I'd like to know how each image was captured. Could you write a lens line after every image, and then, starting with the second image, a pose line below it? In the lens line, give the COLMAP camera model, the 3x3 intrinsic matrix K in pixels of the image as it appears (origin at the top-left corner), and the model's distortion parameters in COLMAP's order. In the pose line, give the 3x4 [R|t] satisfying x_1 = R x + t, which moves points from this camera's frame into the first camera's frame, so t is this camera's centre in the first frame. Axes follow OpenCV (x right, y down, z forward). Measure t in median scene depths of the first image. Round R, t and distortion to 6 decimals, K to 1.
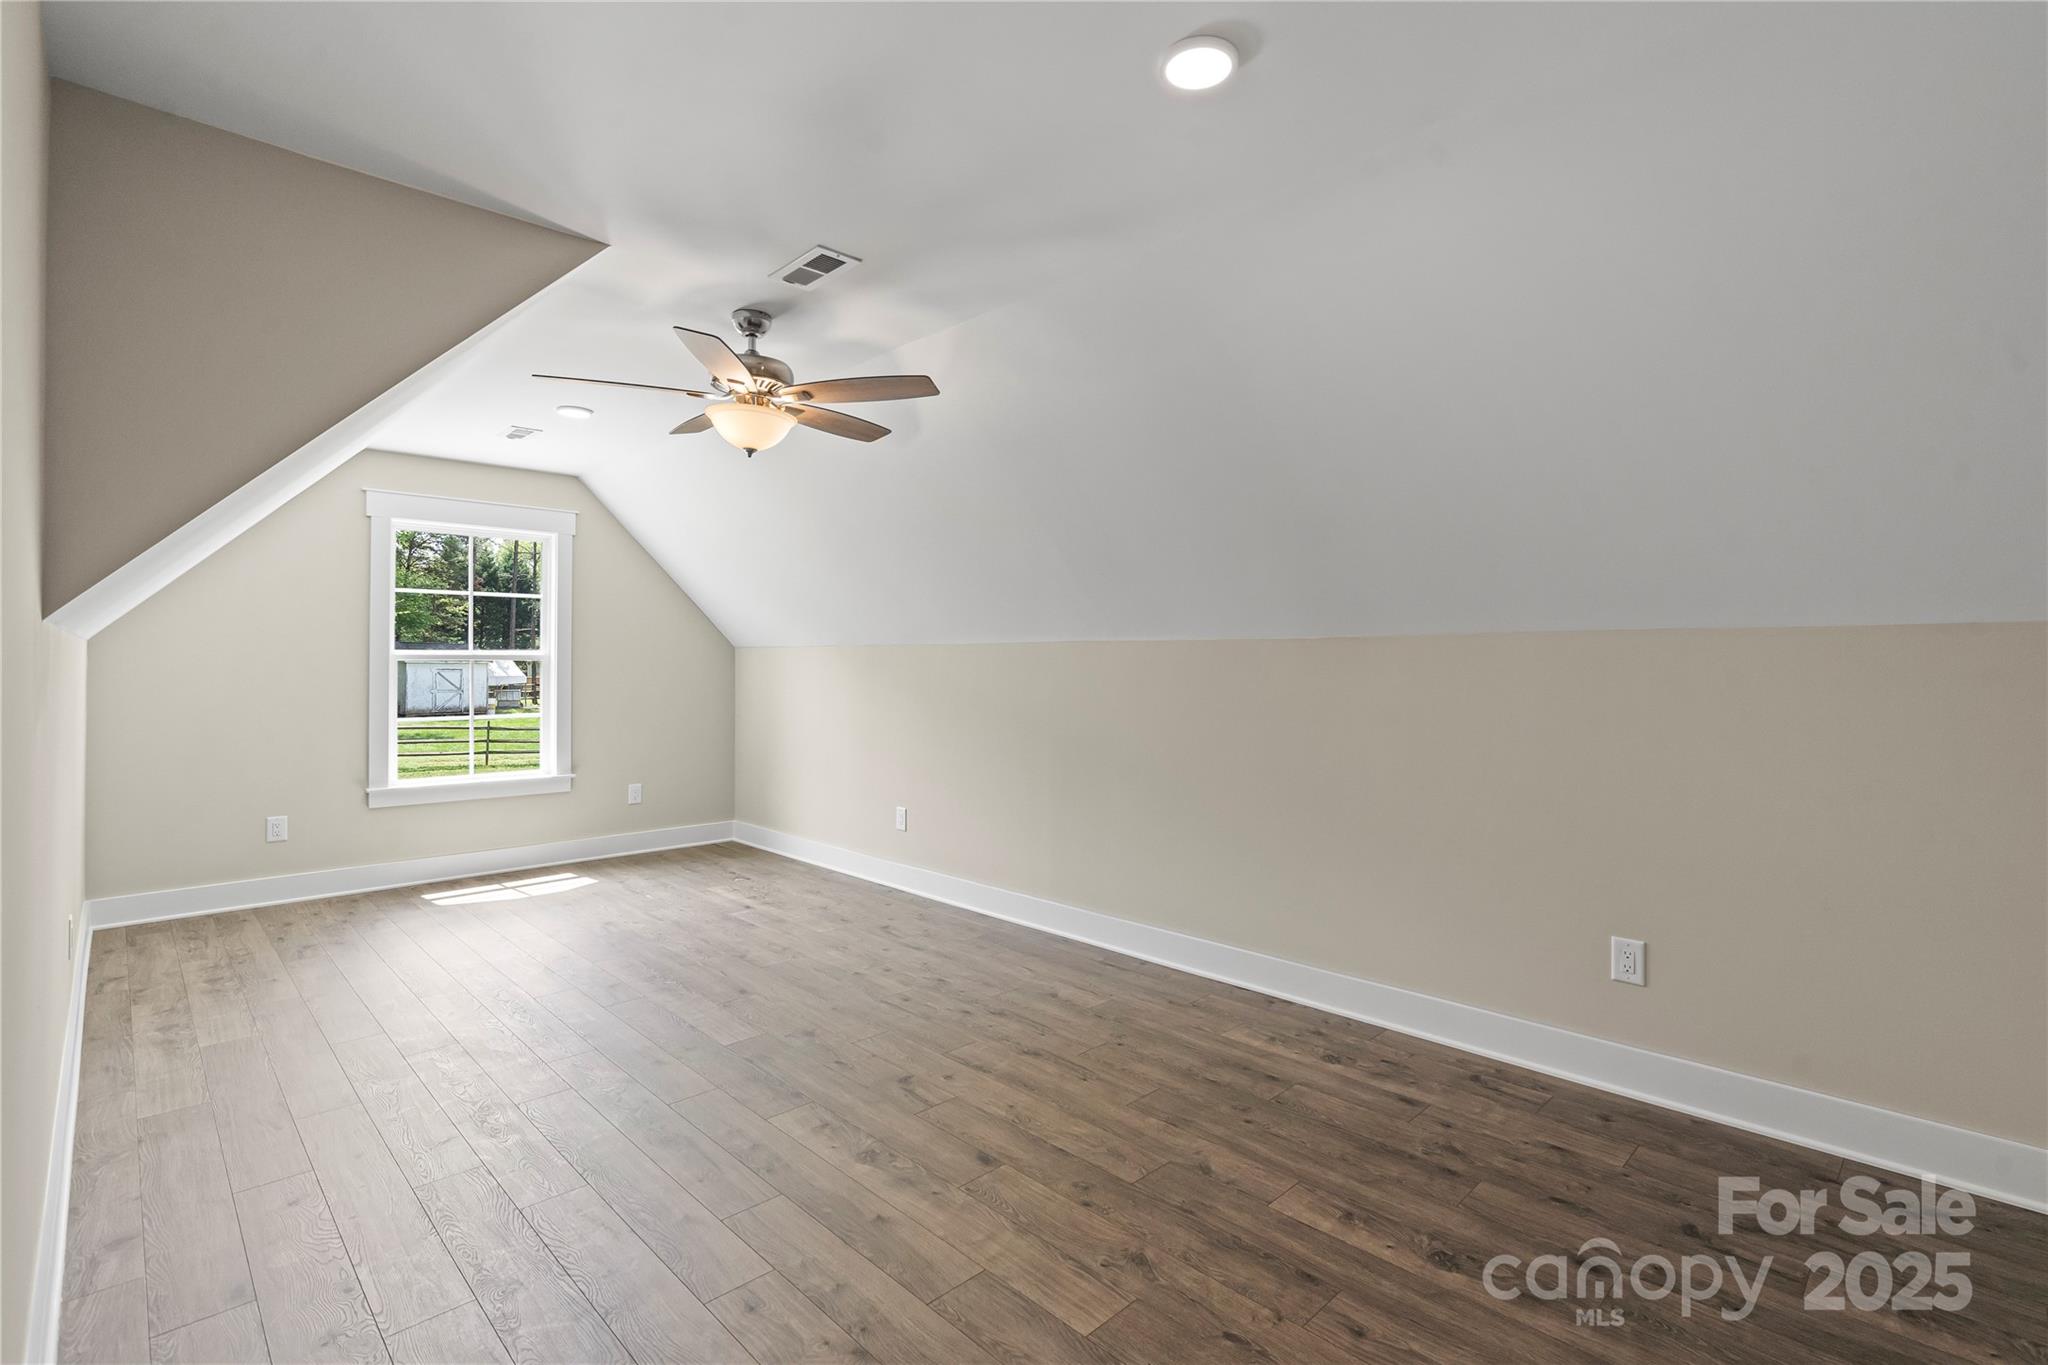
lens RADIAL K [[935.9, 0, 1033.0], [0, 935.9, 666.3], [0, 0, 1]] dist [-0.008592, 0.004342]
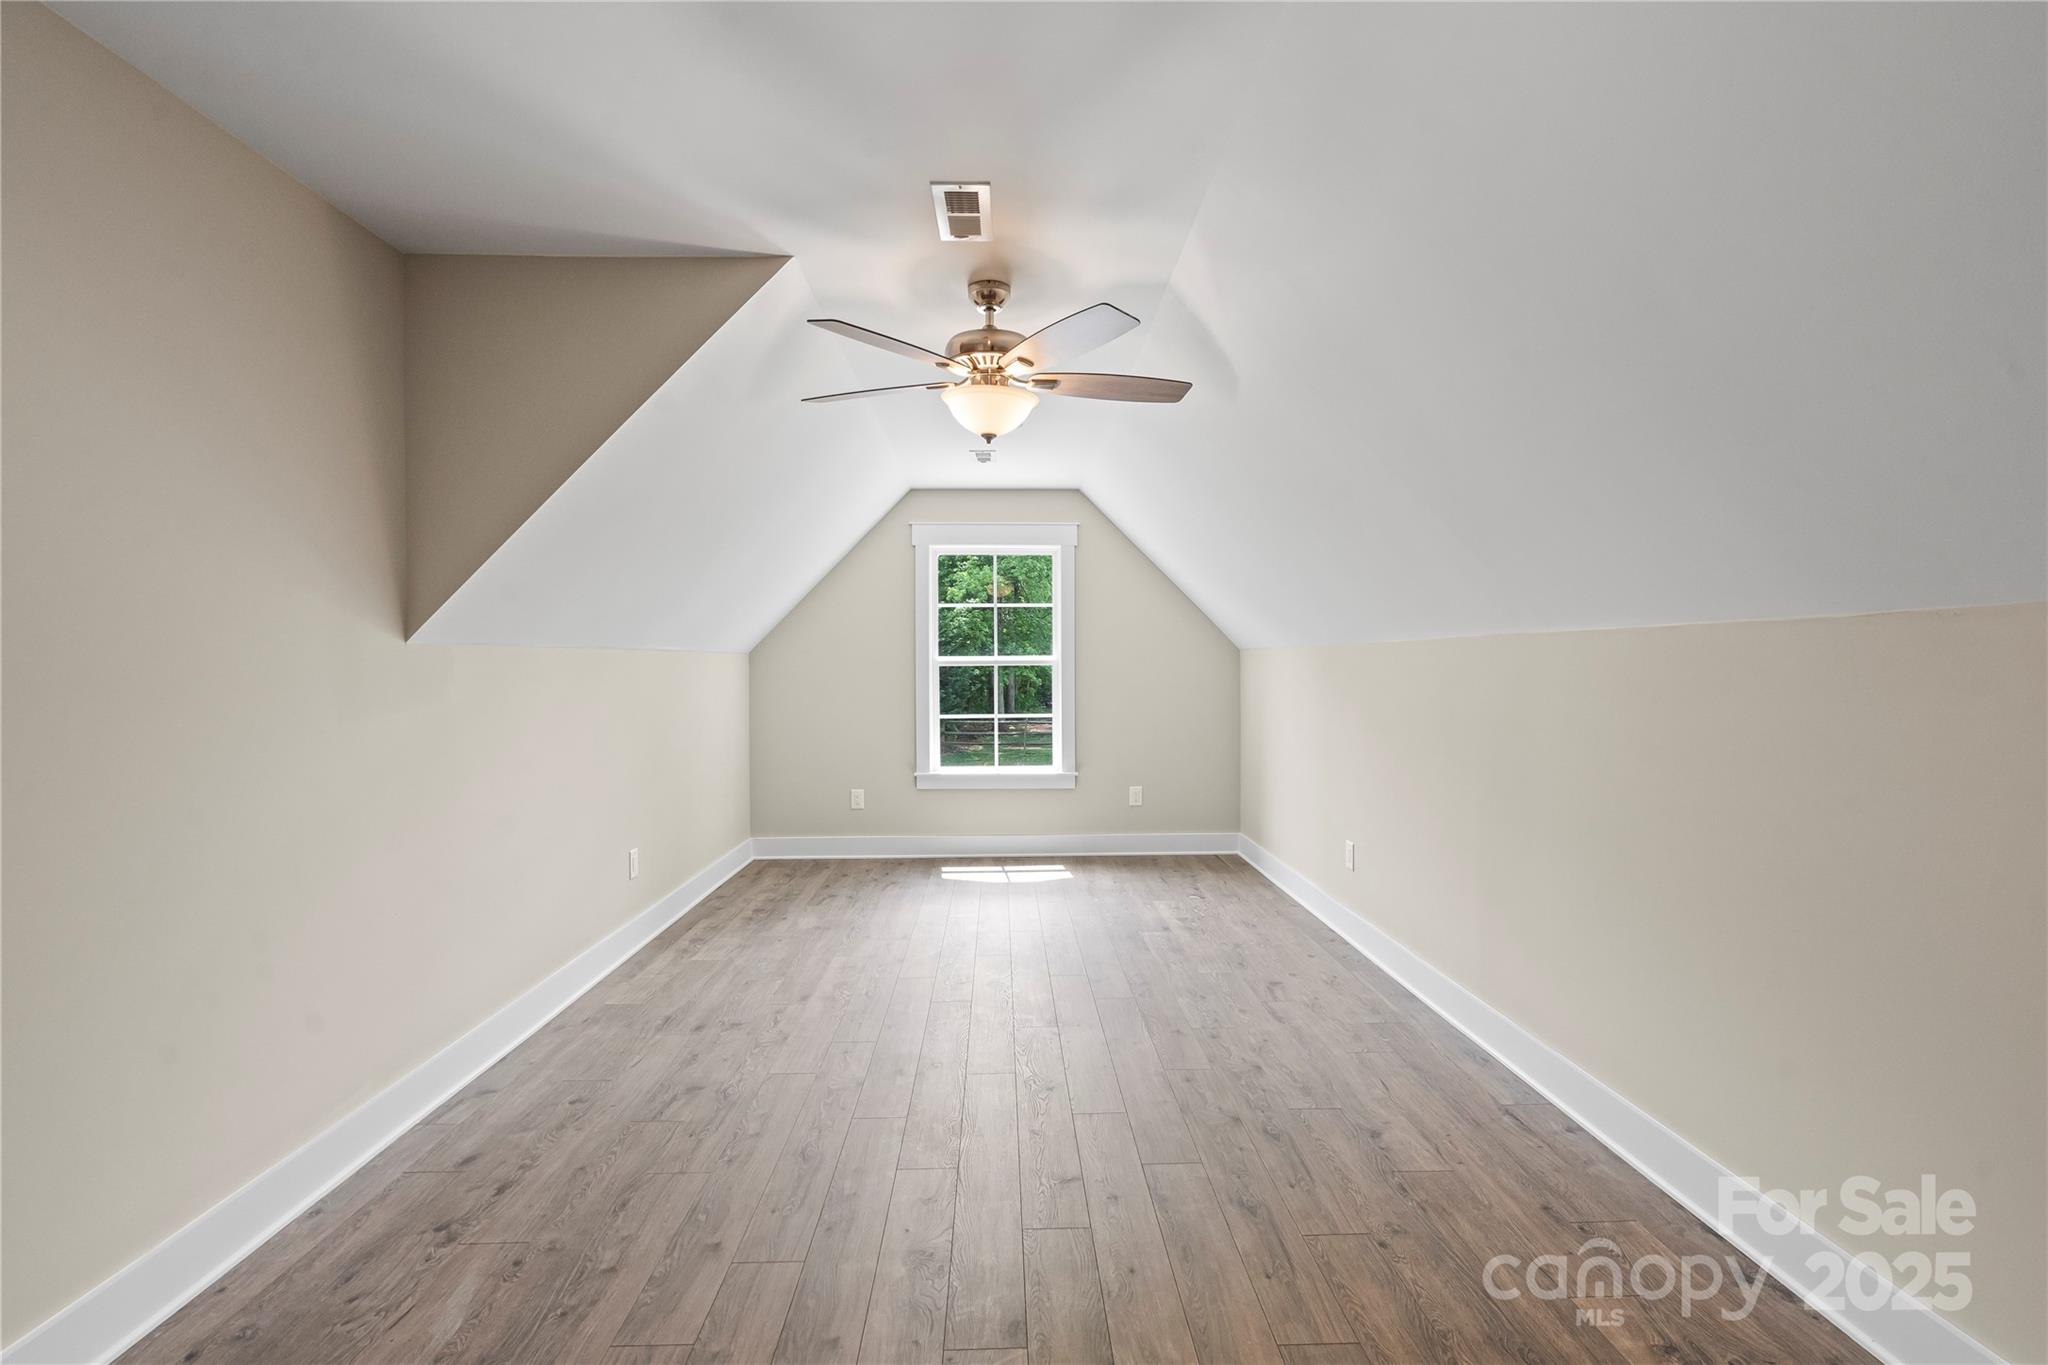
lens RADIAL K [[935.9, 0, 1038.9], [0, 935.9, 683.2], [0, 0, 1]] dist [-0.008592, 0.004342]
pose [[0.736055, 0.007157, -0.676884, 0.307796], [0.003466, 0.999891, 0.014342, -0.001304], [0.676913, -0.012903, 0.735950, 0.307191]]
